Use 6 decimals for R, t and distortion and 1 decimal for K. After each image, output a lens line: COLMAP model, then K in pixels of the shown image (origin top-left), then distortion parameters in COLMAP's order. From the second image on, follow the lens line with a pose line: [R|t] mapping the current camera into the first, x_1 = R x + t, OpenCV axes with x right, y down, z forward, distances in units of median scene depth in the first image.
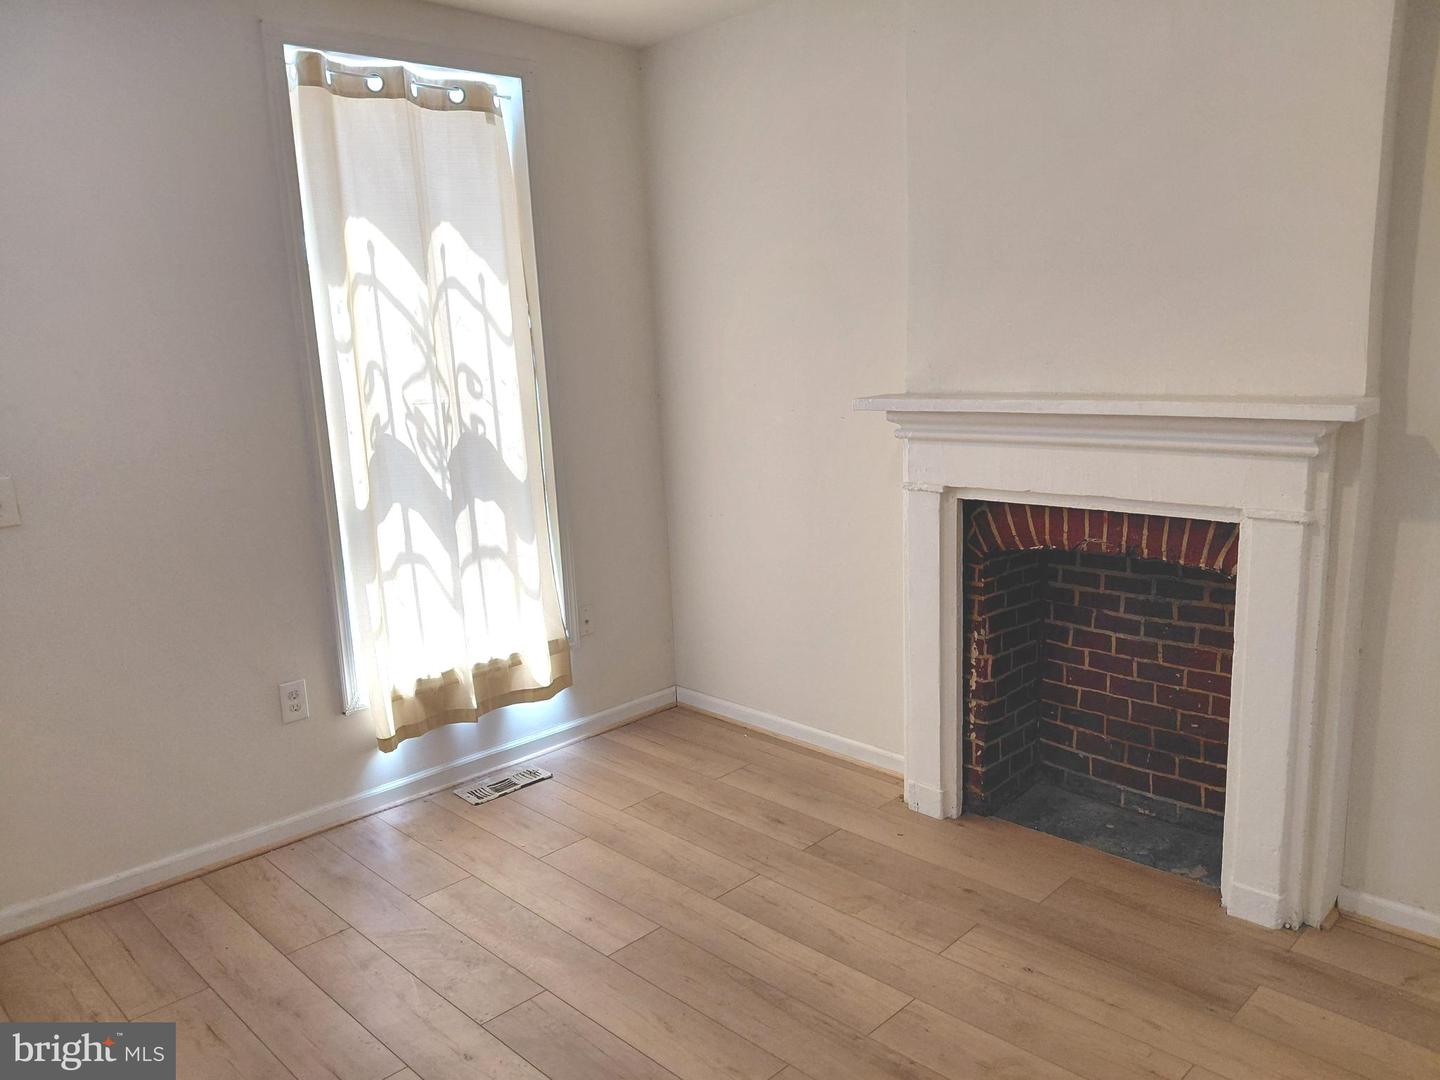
lens RADIAL K [[1037.4, 0, 742.4], [0, 1037.4, 556.1], [0, 0, 1]] dist [0.044026, -0.102537]
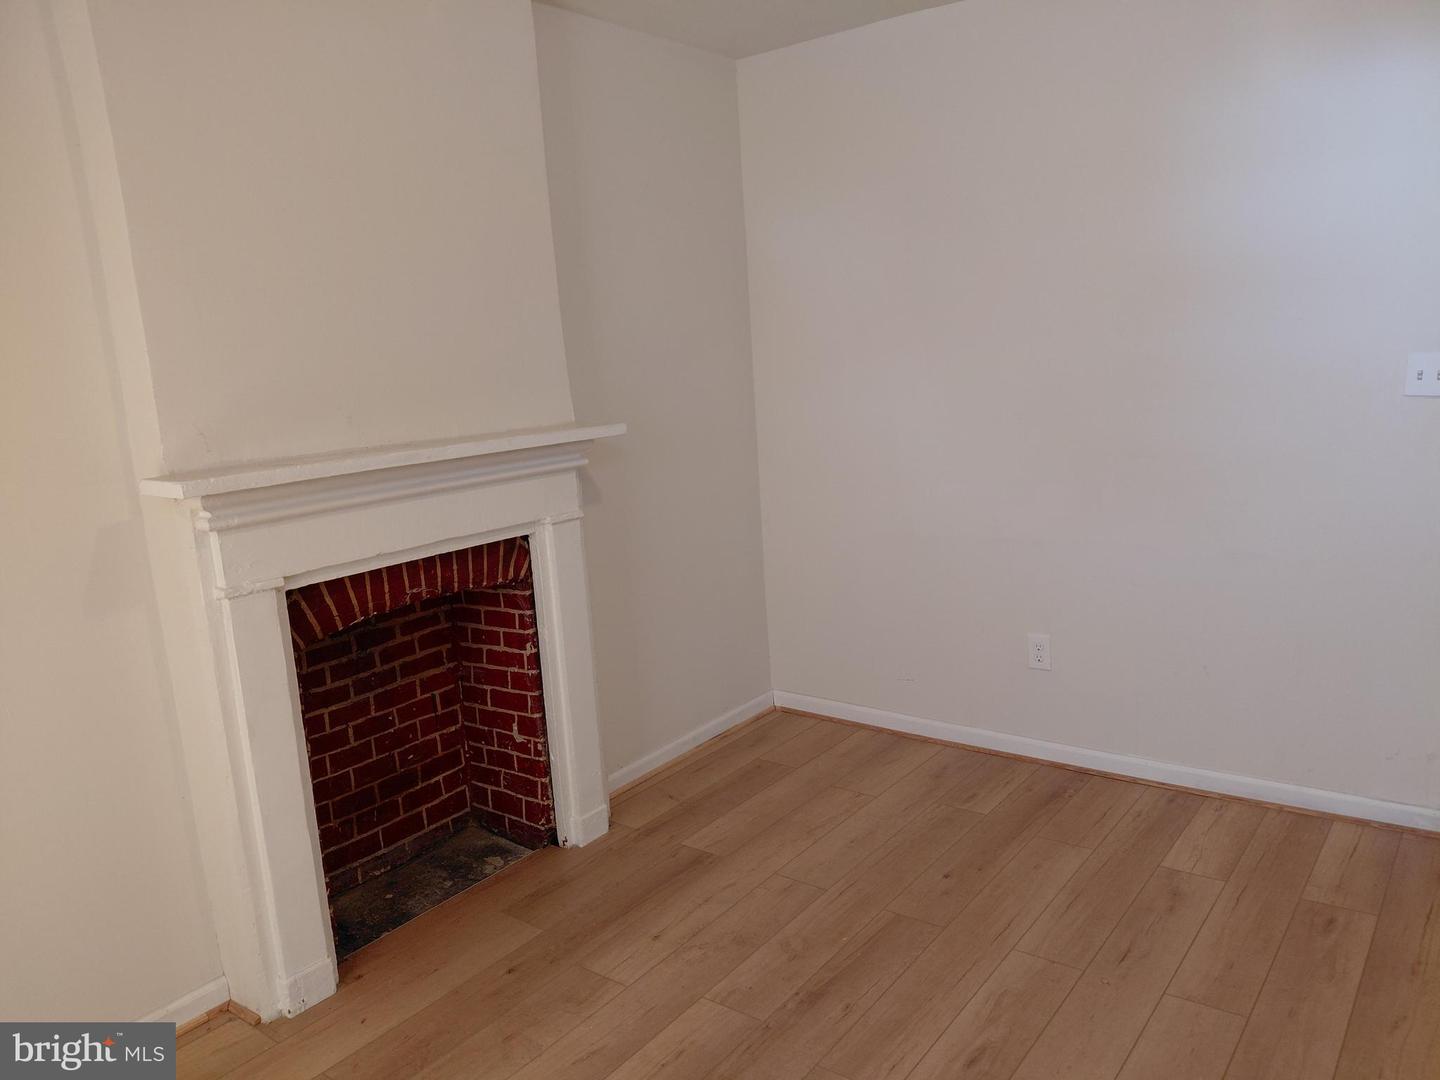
lens RADIAL K [[1037.4, 0, 742.4], [0, 1037.4, 556.1], [0, 0, 1]] dist [0.044026, -0.102537]
pose [[-0.128141, -0.150369, 0.980290, -0.636540], [0.264683, 0.947402, 0.179923, -0.135721], [-0.955784, 0.282522, -0.081601, 0.741634]]
